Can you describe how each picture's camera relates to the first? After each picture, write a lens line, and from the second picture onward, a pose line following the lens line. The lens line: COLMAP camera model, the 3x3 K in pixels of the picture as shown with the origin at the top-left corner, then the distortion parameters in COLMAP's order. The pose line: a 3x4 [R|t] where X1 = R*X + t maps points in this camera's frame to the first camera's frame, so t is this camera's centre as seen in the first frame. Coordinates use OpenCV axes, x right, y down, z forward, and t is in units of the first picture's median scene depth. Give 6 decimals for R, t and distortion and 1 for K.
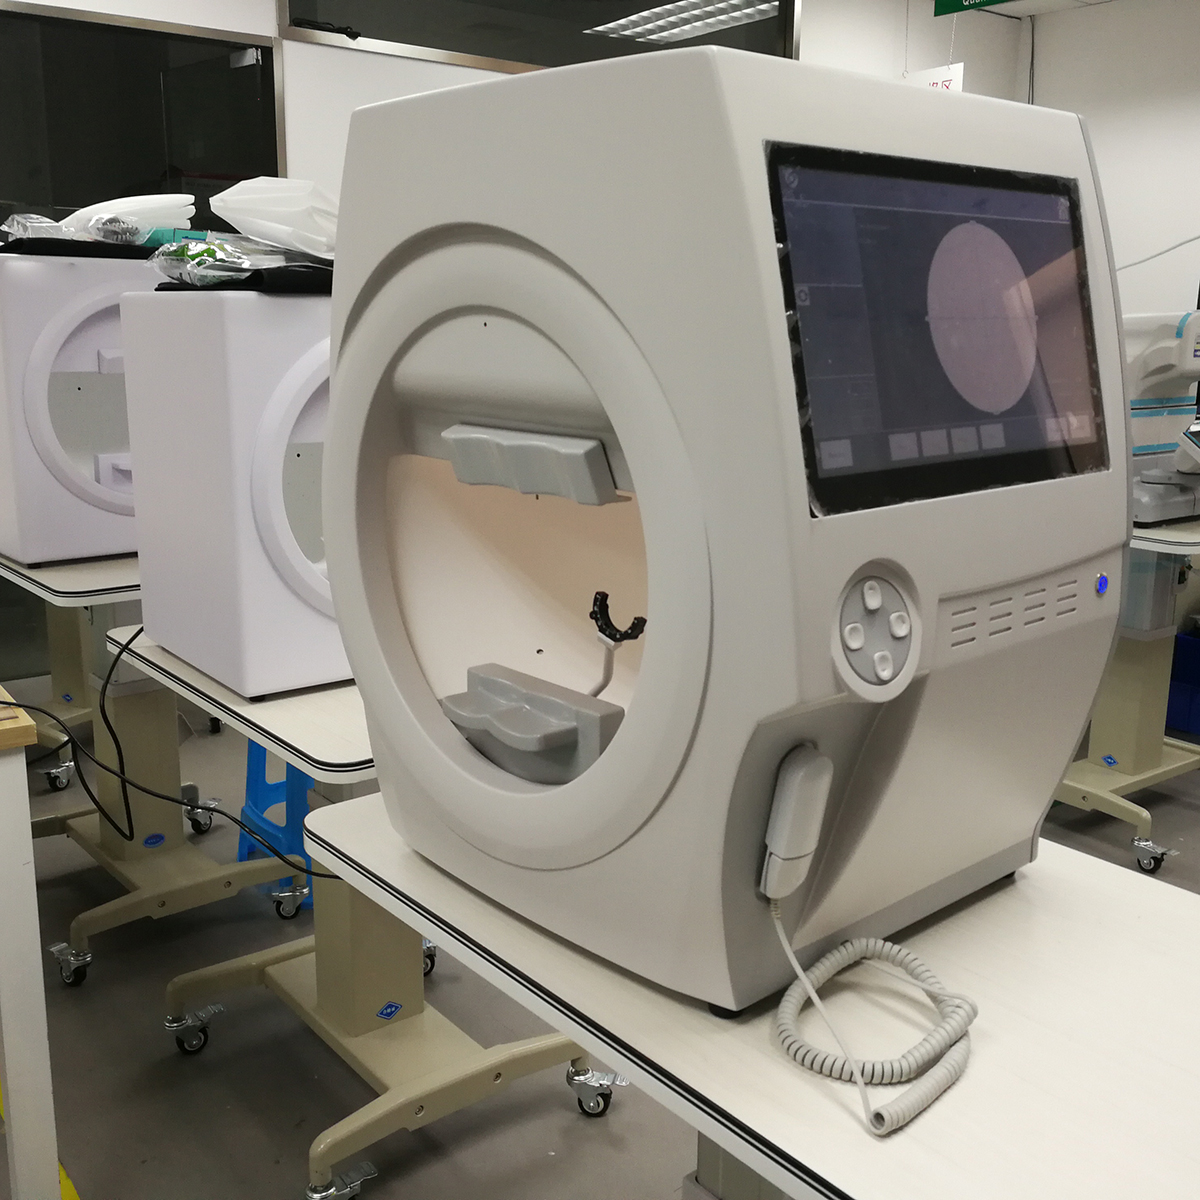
lens RADIAL K [[1307.1, 0, 621.4], [0, 1307.1, 599.8], [0, 0, 1]] dist [0.009657, -0.010280]
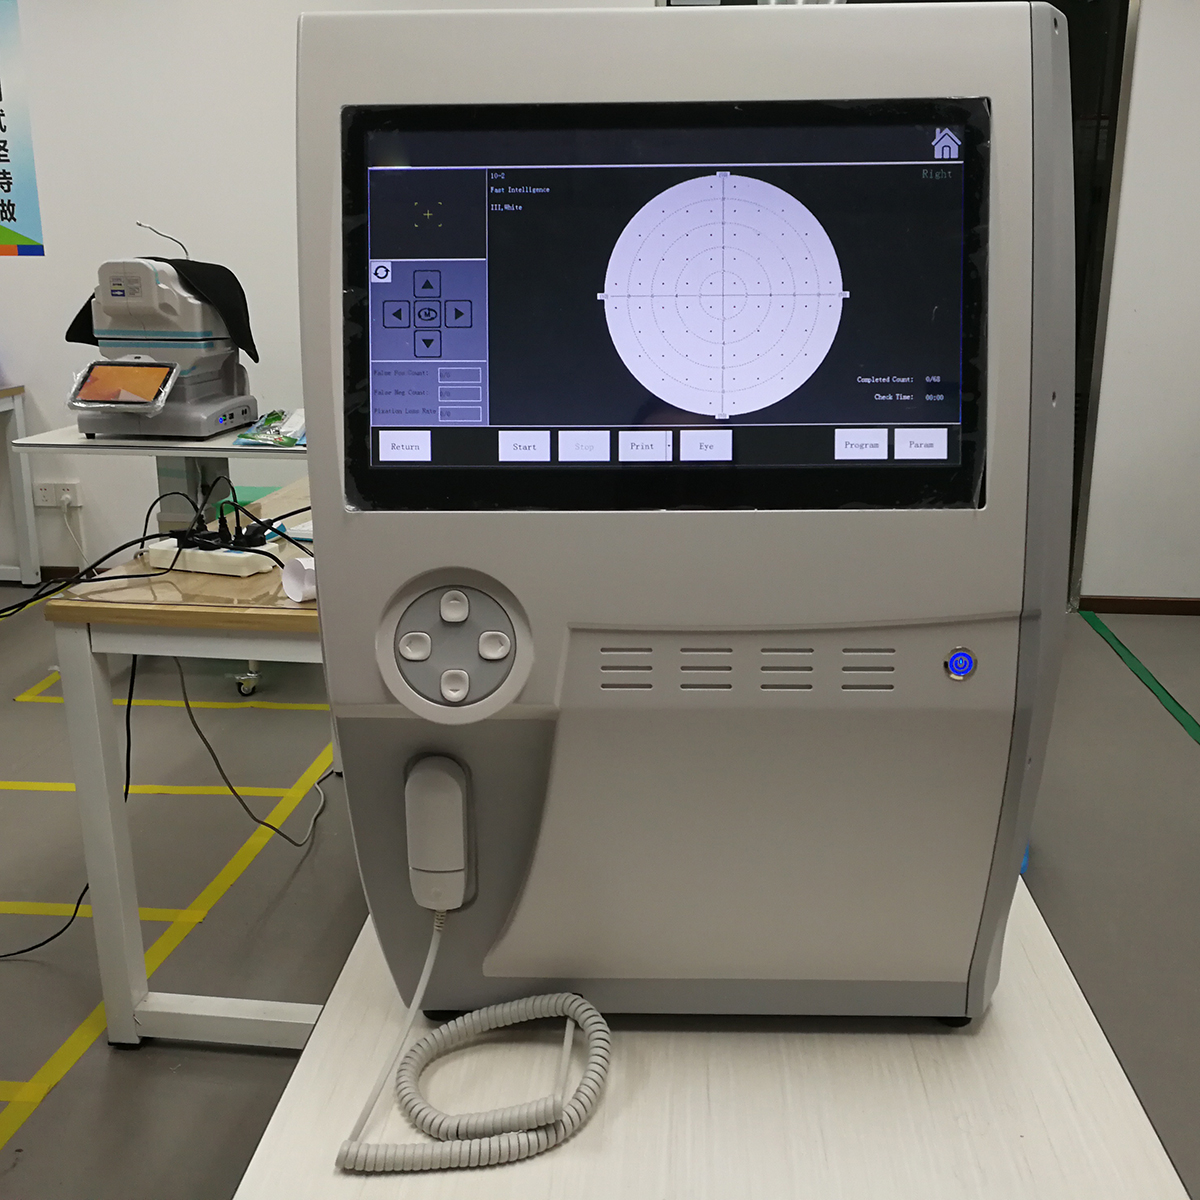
lens RADIAL K [[1307.1, 0, 621.4], [0, 1307.1, 599.8], [0, 0, 1]] dist [0.009657, -0.010280]
pose [[0.721734, 0.172941, -0.670217, 0.859301], [-0.142270, 0.984674, 0.100877, -0.112478], [0.677391, 0.022545, 0.735277, 0.406120]]
